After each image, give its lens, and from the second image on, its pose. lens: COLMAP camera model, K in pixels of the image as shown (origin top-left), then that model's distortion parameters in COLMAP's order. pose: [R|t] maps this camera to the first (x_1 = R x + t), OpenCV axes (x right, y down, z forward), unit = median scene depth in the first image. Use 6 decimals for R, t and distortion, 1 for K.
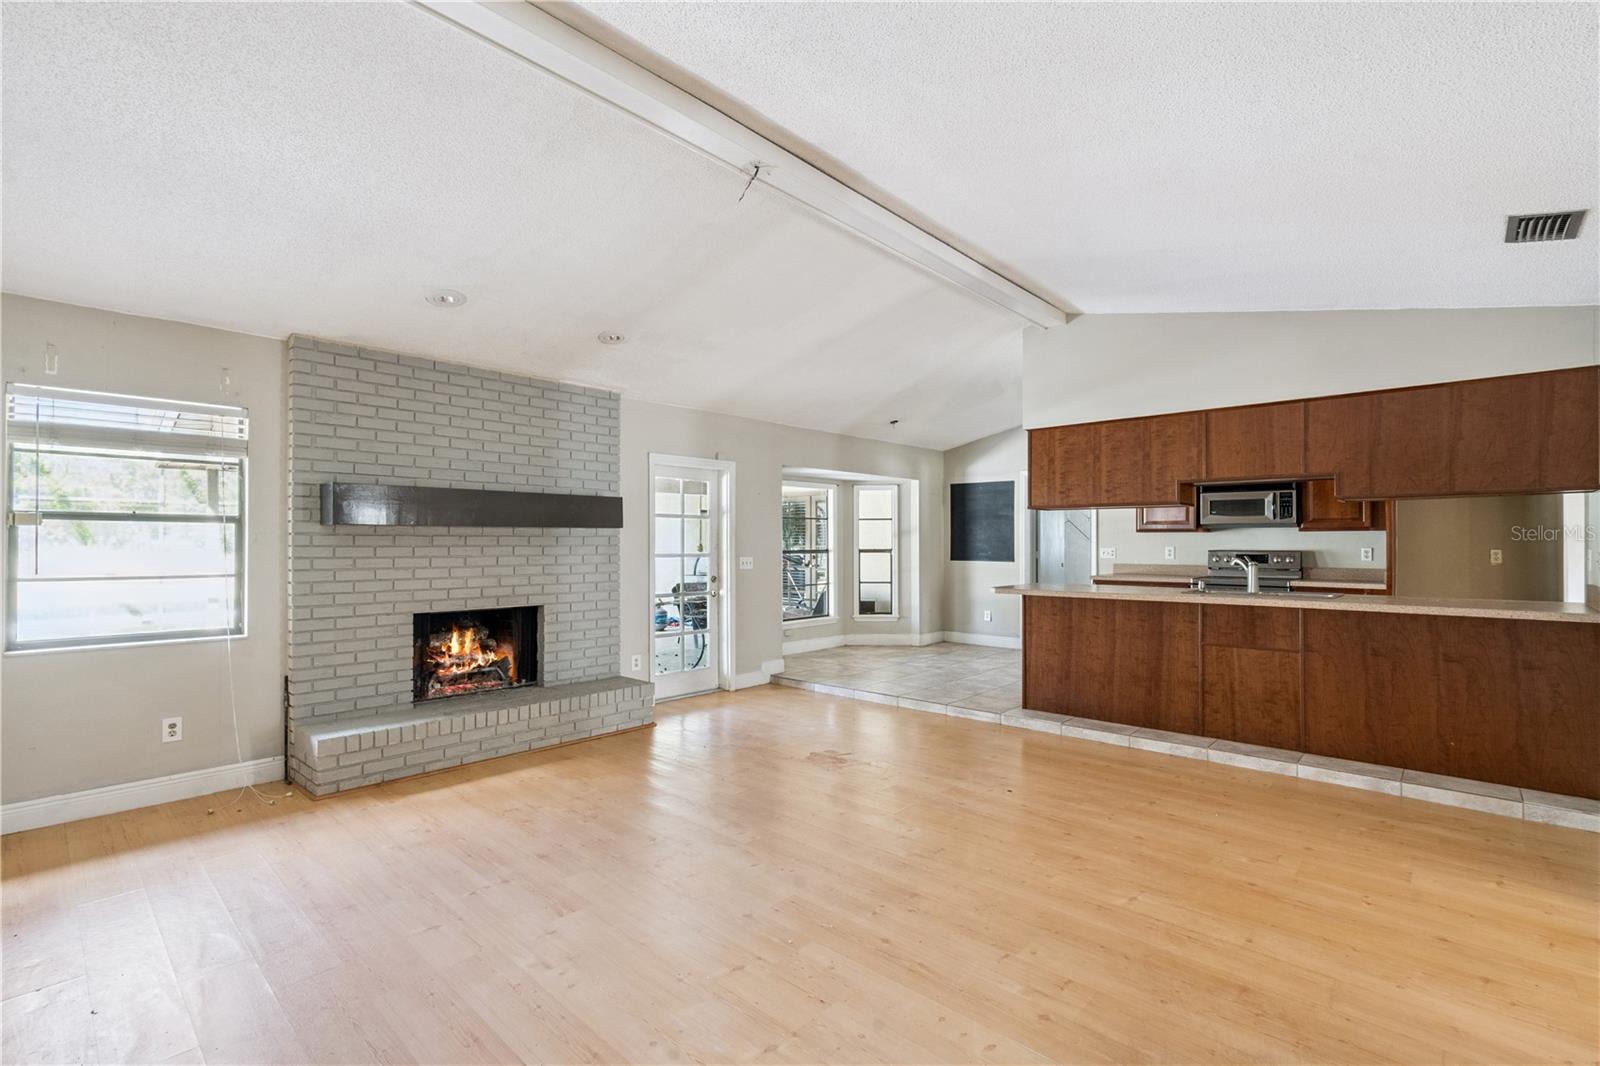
lens RADIAL K [[723.0, 0, 810.1], [0, 723.0, 534.3], [0, 0, 1]] dist [-0.015600, 0.000063]
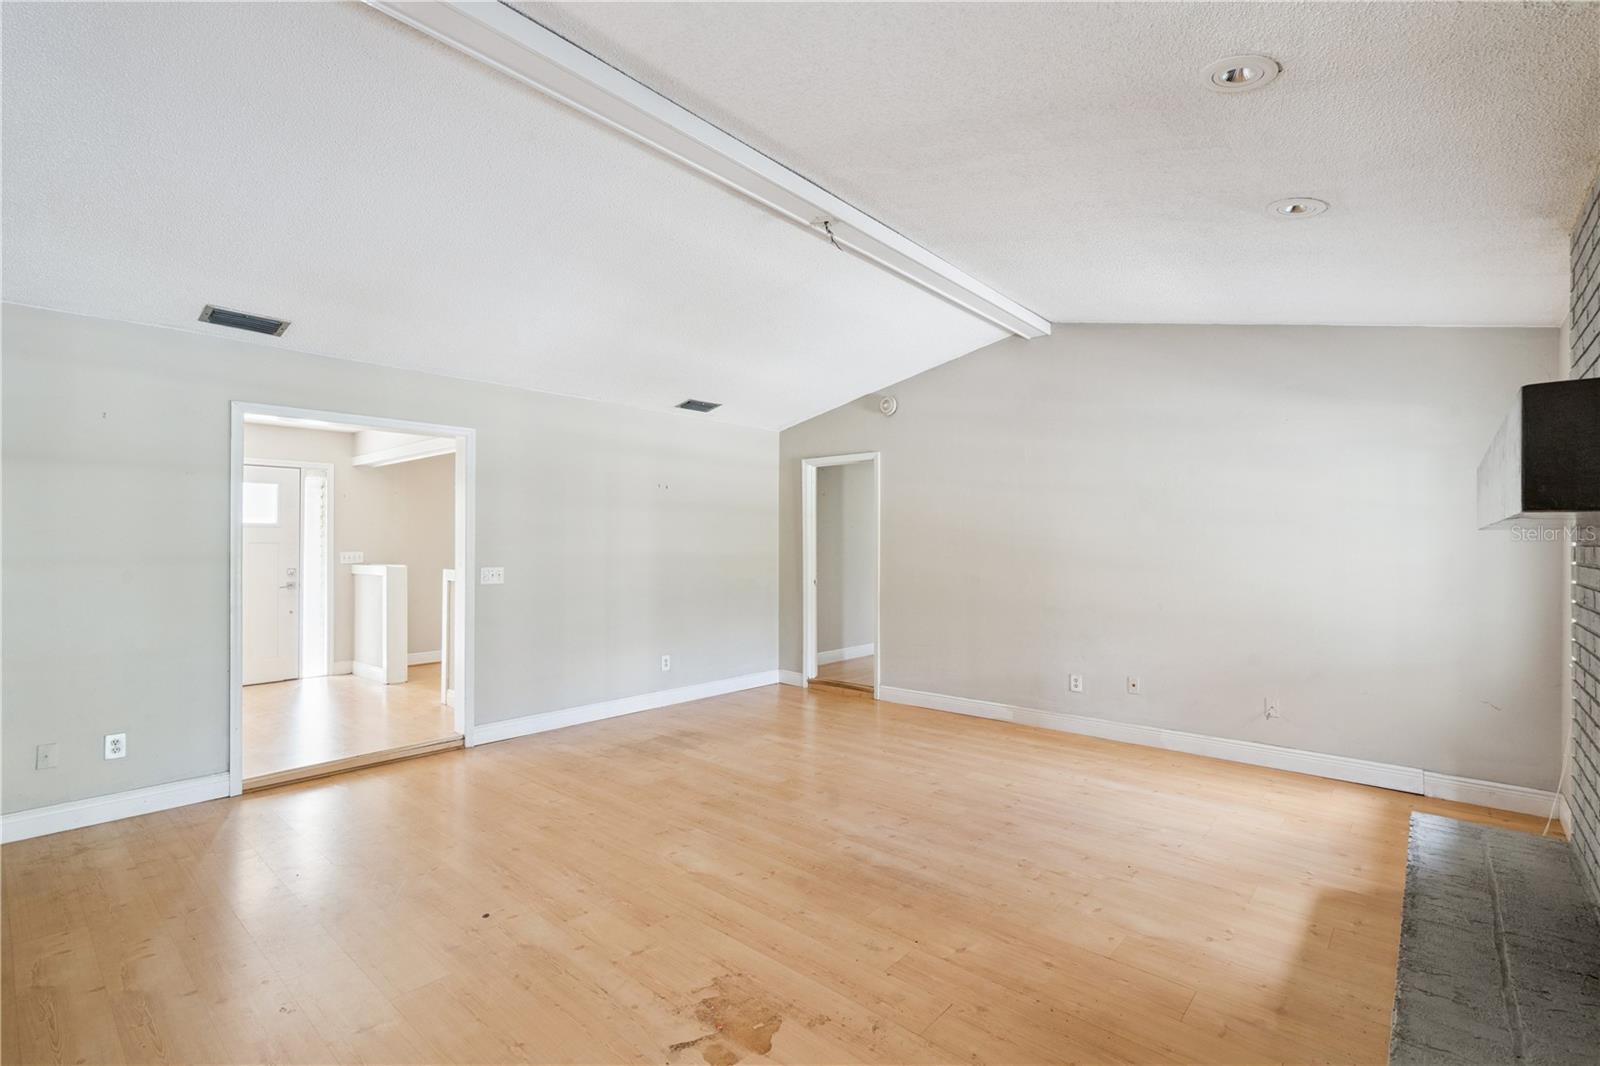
lens RADIAL K [[729.8, 0, 800.0], [0, 729.8, 533.0], [0, 0, 1]] dist [-0.003011, -0.000240]
pose [[-0.999872, -0.001322, -0.015953, -0.009894], [-0.000946, 0.999723, -0.023512, 0.005143], [0.015979, -0.023494, -0.999596, 1.422146]]
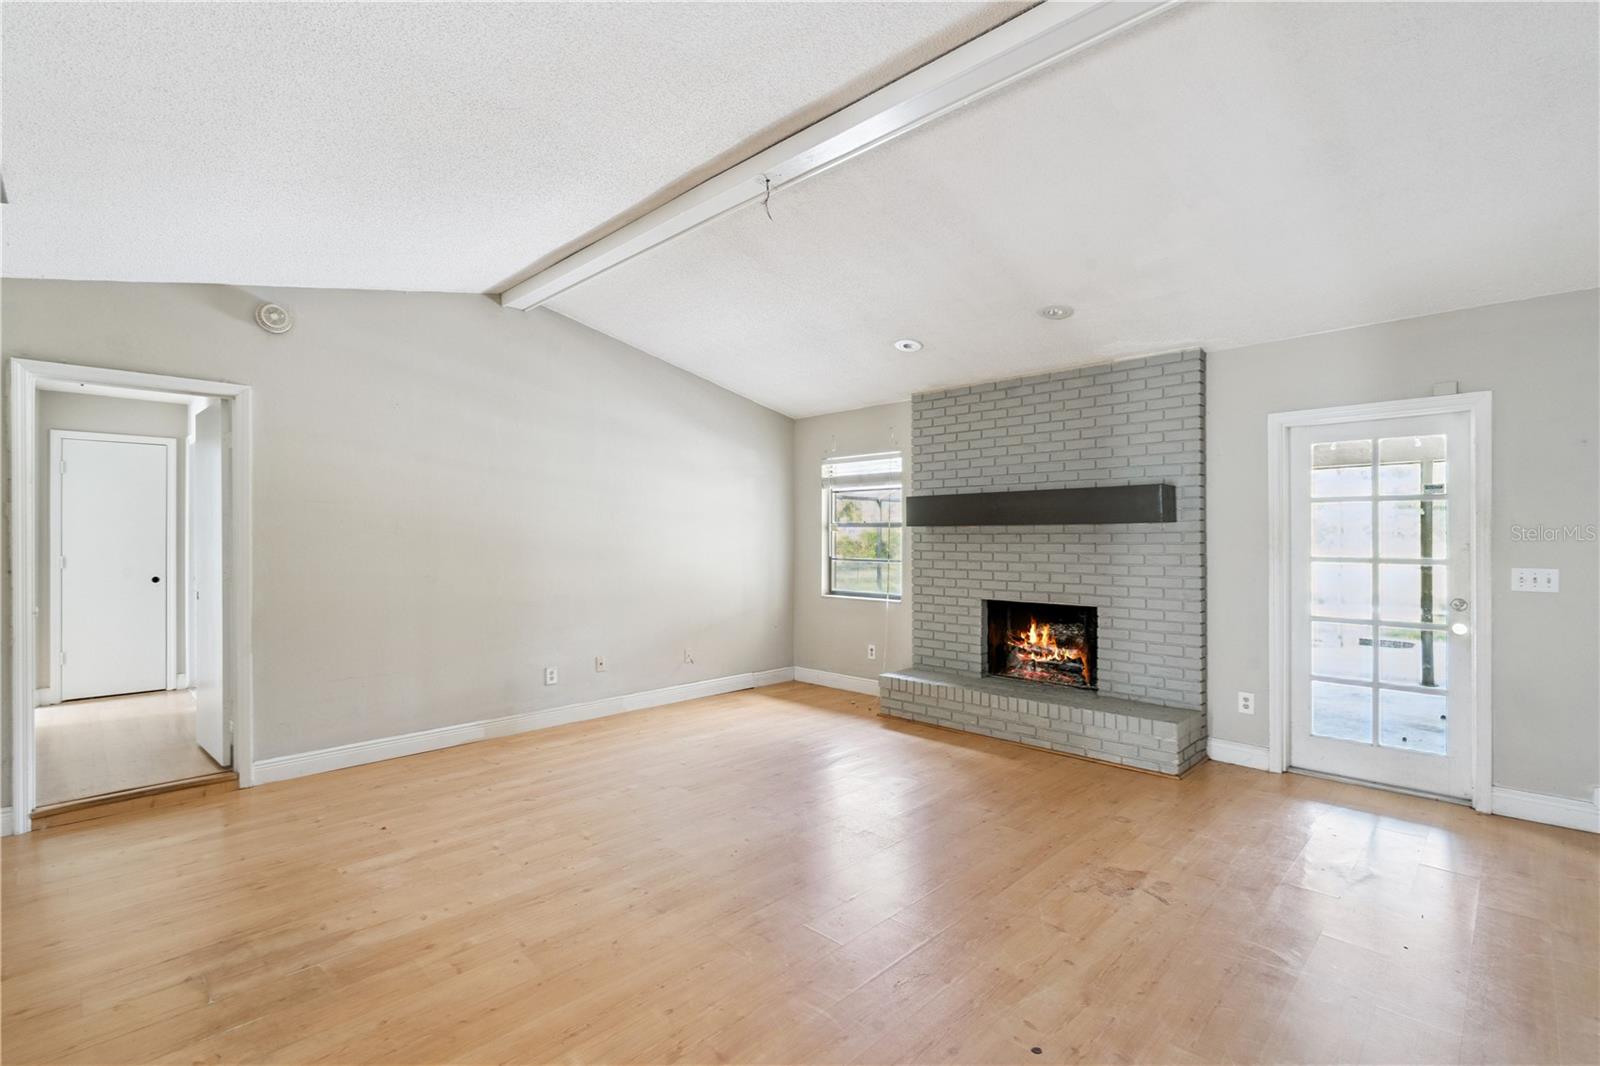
lens RADIAL K [[729.8, 0, 800.0], [0, 729.8, 533.0], [0, 0, 1]] dist [-0.003011, -0.000240]
pose [[-0.034430, -0.007464, -0.999379, 0.647238], [0.012107, 0.999896, -0.007885, 0.005839], [0.999334, -0.012371, -0.034336, 0.714864]]
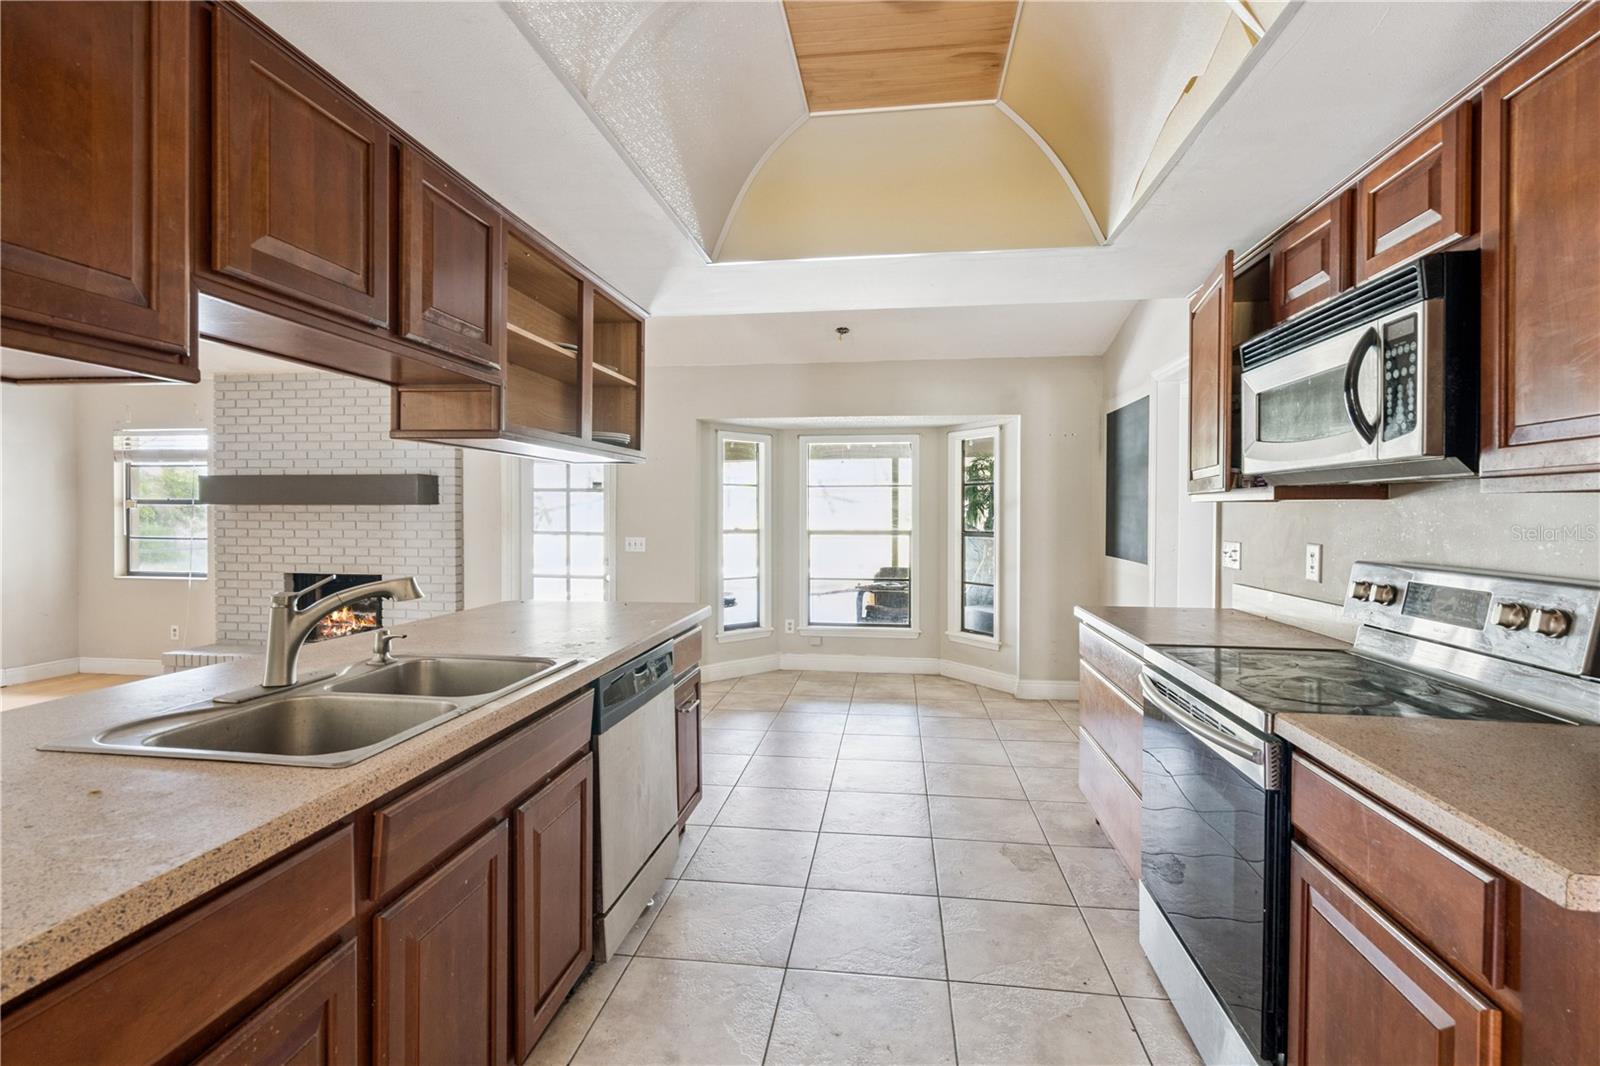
lens RADIAL K [[738.3, 0, 804.0], [0, 738.3, 528.4], [0, 0, 1]] dist [-0.000584, 0.000265]
pose [[0.566130, 0.017123, -0.824138, 1.030801], [0.005841, 0.999676, 0.024783, 0.002683], [0.824295, -0.018844, 0.565847, 0.983768]]
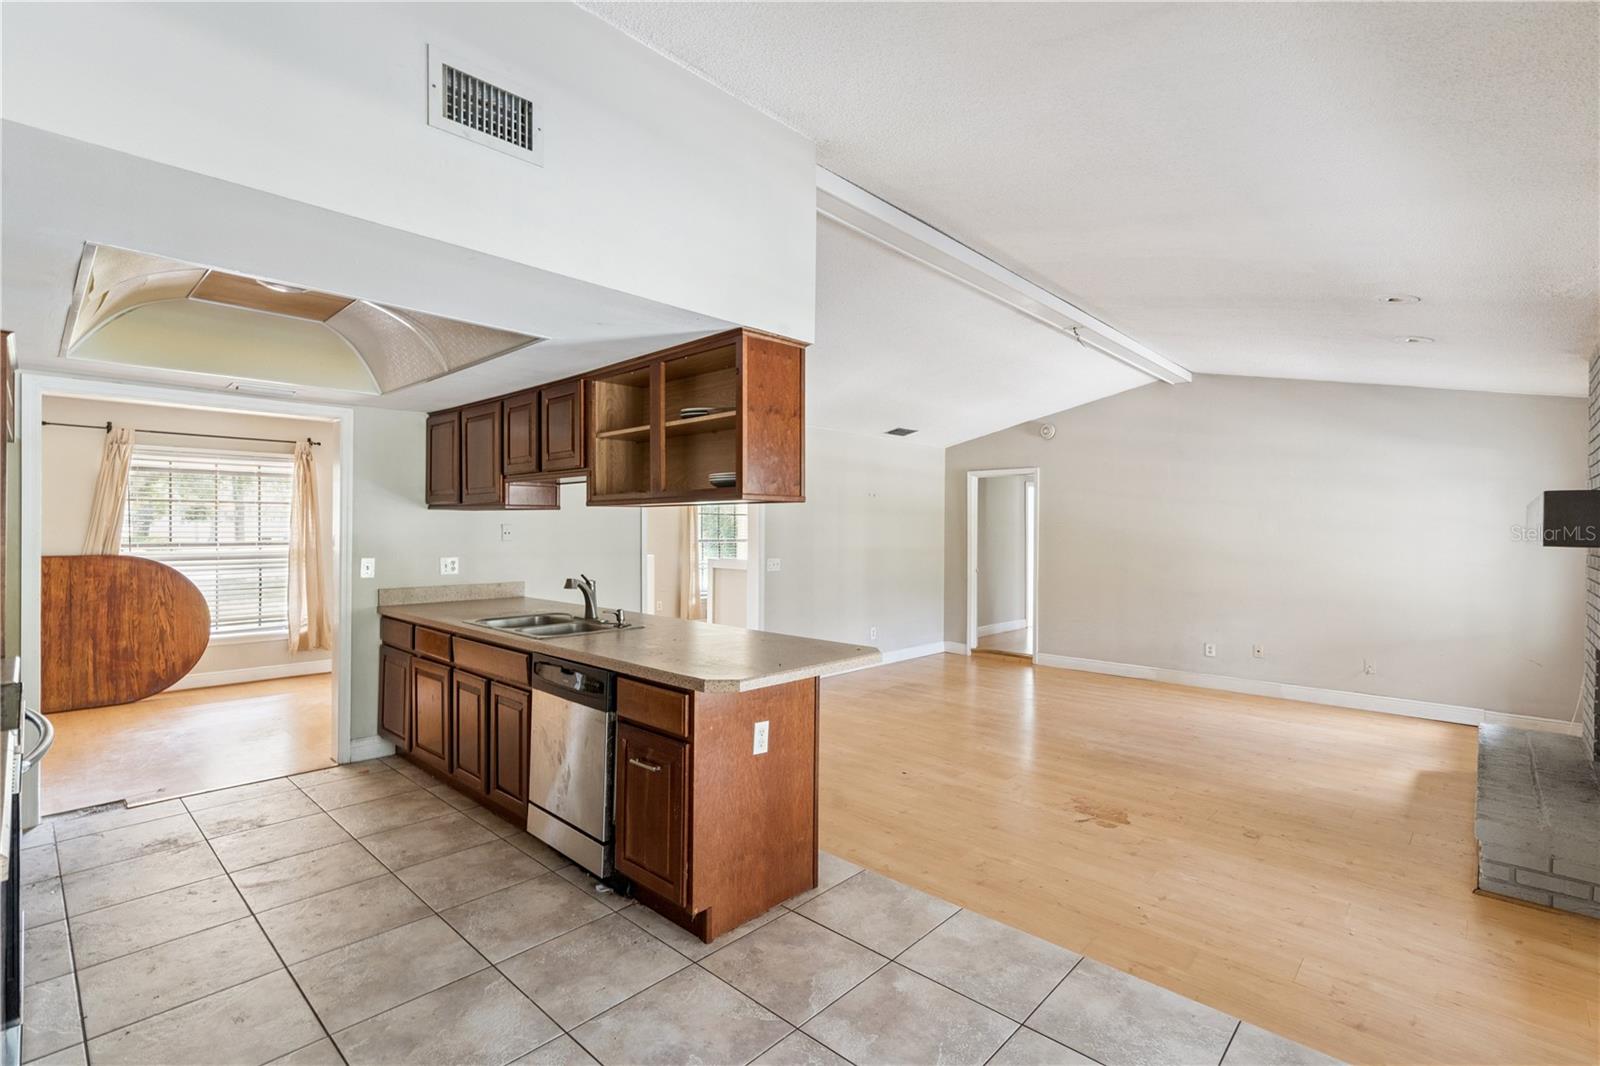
lens RADIAL K [[738.3, 0, 804.0], [0, 738.3, 528.4], [0, 0, 1]] dist [-0.000584, 0.000265]
pose [[-0.999883, -0.007433, 0.013354, 0.351611], [-0.007566, 0.999922, -0.009919, -0.015105], [-0.013280, -0.010019, -0.999862, 1.807606]]
